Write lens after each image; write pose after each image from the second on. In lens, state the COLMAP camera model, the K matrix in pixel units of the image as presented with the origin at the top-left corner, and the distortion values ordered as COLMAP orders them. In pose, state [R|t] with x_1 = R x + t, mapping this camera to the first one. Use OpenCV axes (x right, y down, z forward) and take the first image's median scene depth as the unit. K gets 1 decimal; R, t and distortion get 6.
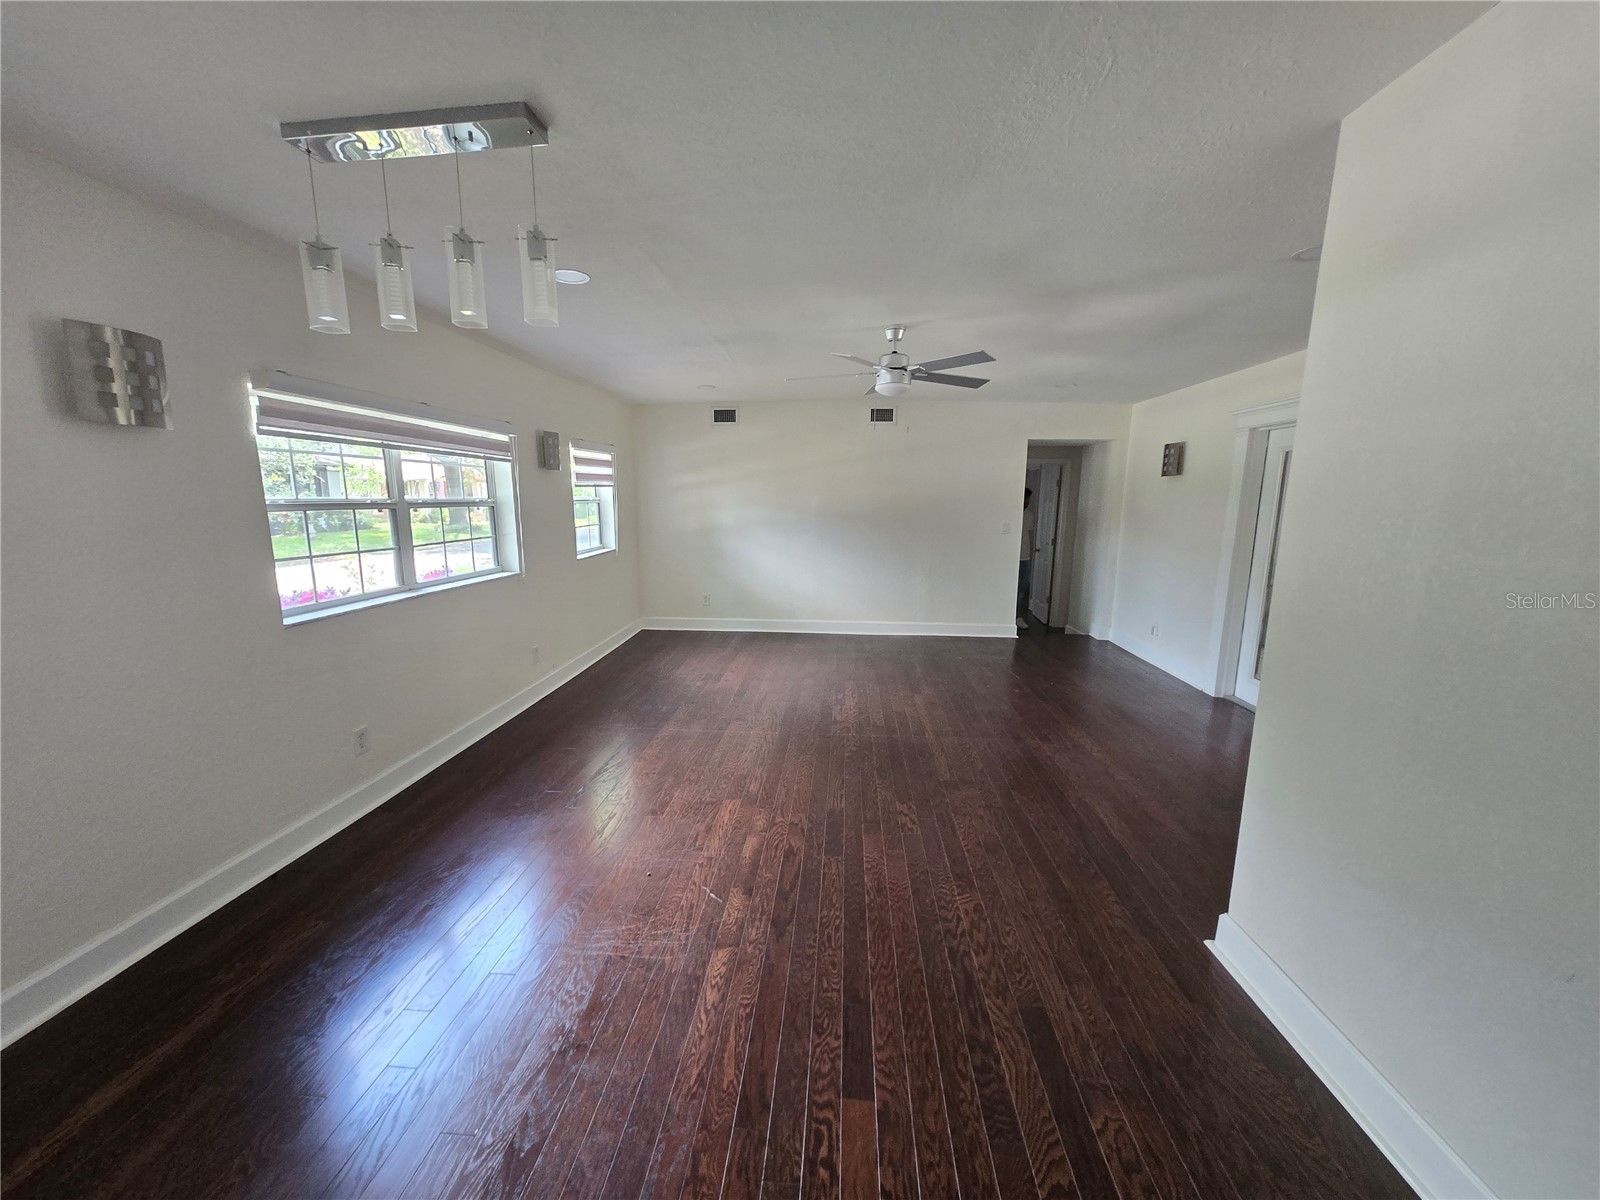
lens RADIAL K [[629.8, 0, 793.4], [0, 629.8, 606.5], [0, 0, 1]] dist [0.005737, -0.000712]
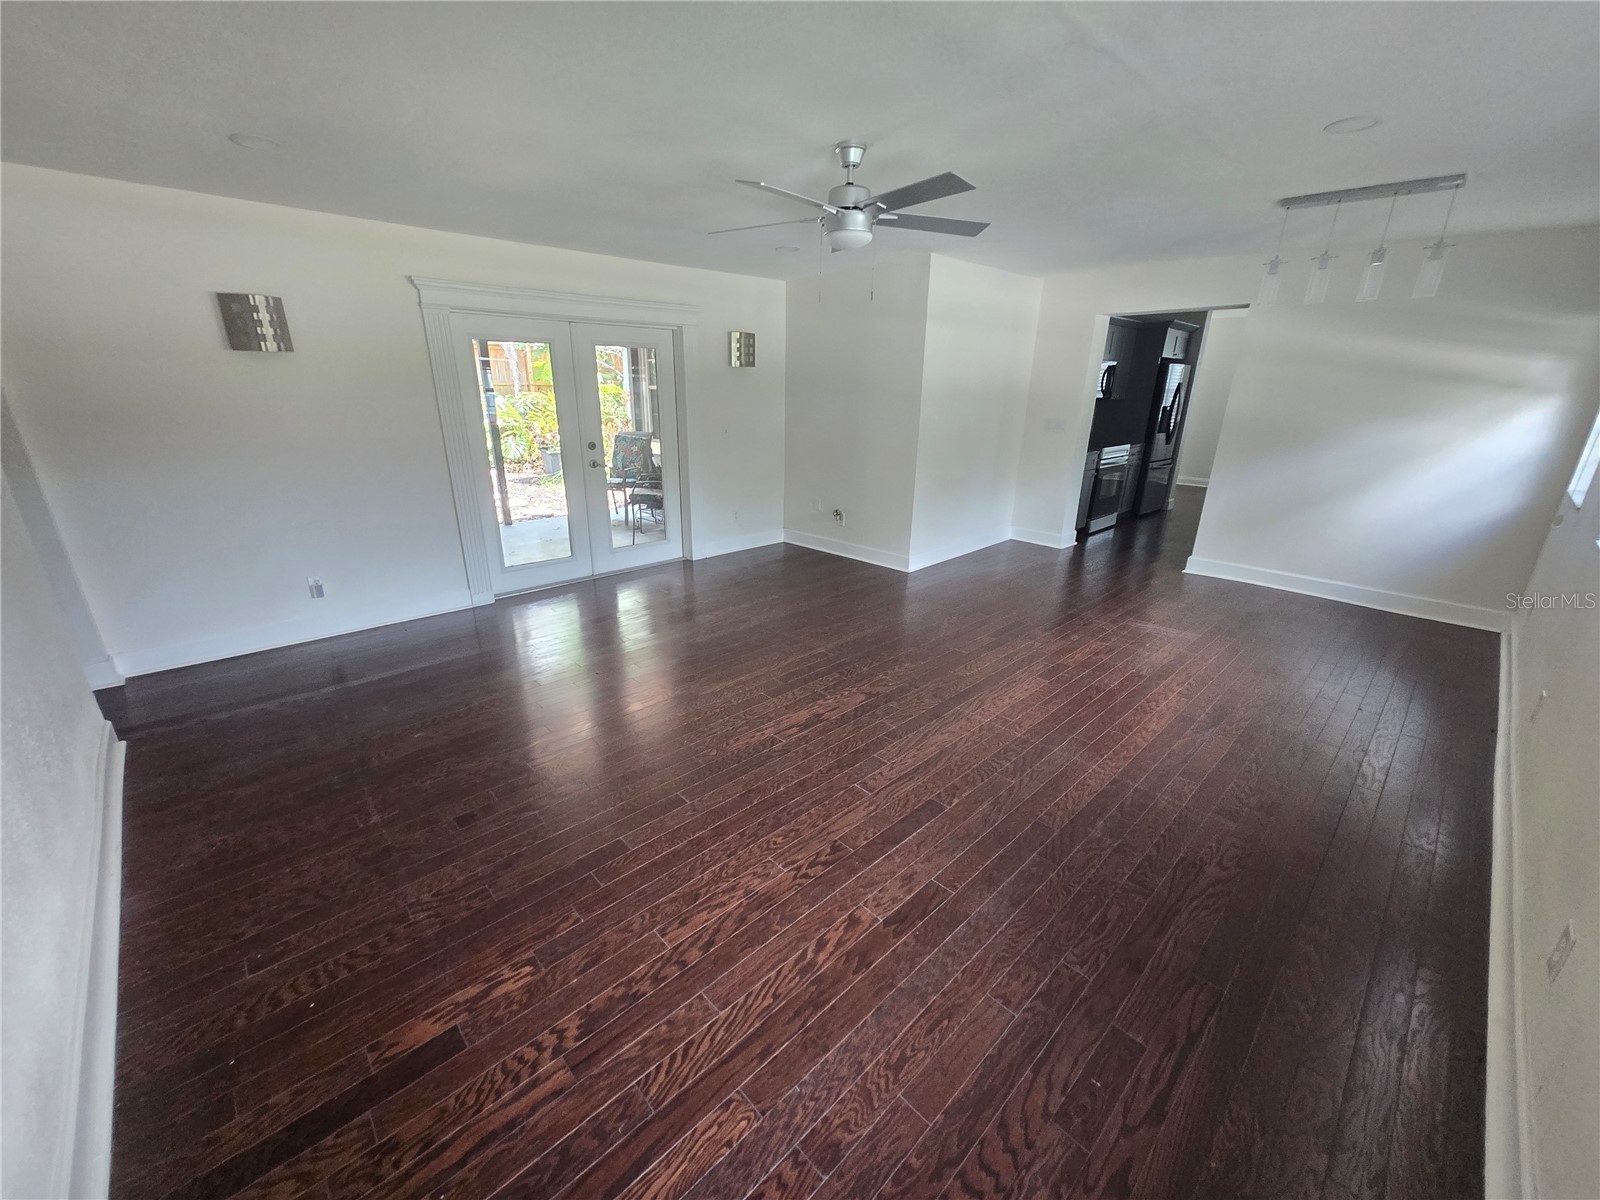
lens RADIAL K [[629.8, 0, 791.4], [0, 629.8, 605.6], [0, 0, 1]] dist [0.005737, -0.000712]
pose [[-0.741564, -0.218383, 0.634344, -0.297622], [0.110623, 0.892791, 0.436677, -0.240105], [-0.661699, 0.393997, -0.637903, 1.389258]]
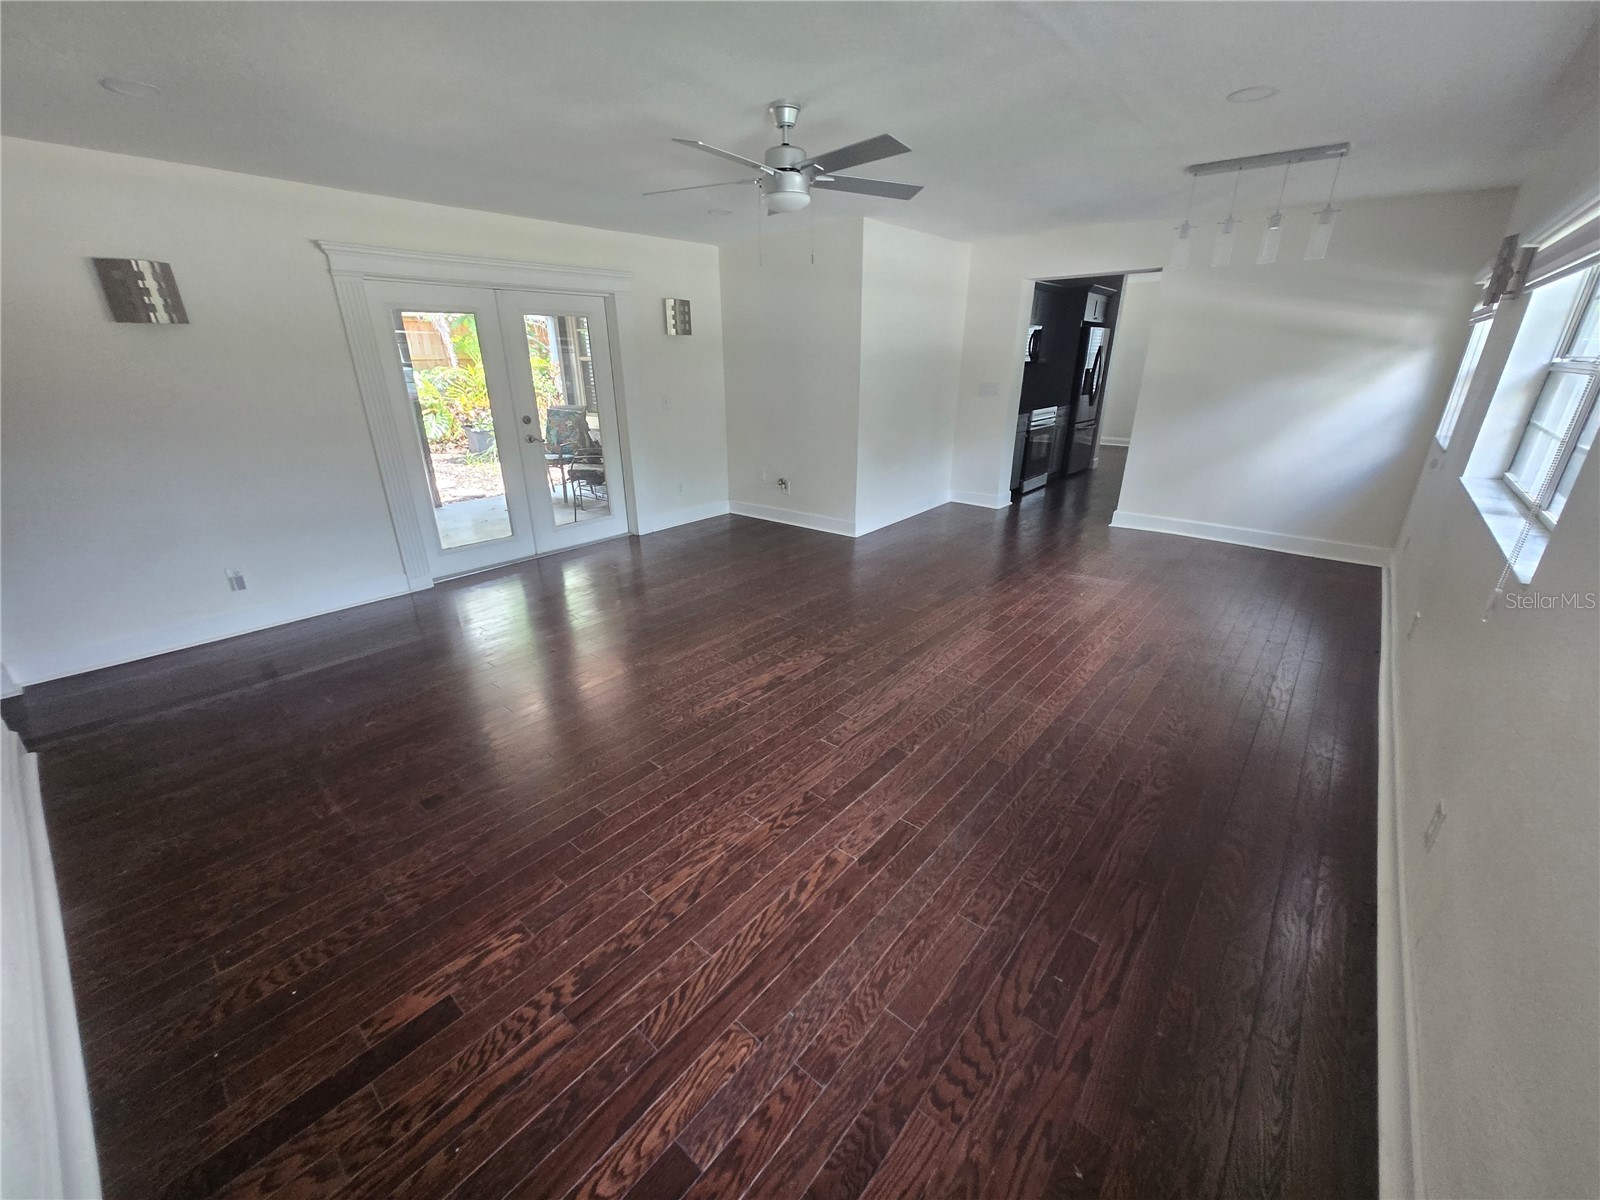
lens RADIAL K [[629.8, 0, 794.1], [0, 629.8, 603.7], [0, 0, 1]] dist [0.005737, -0.000712]
pose [[-0.808030, -0.201335, 0.553671, -0.295932], [0.113334, 0.869118, 0.481445, -0.238960], [-0.578137, 0.451772, -0.679456, 1.410014]]
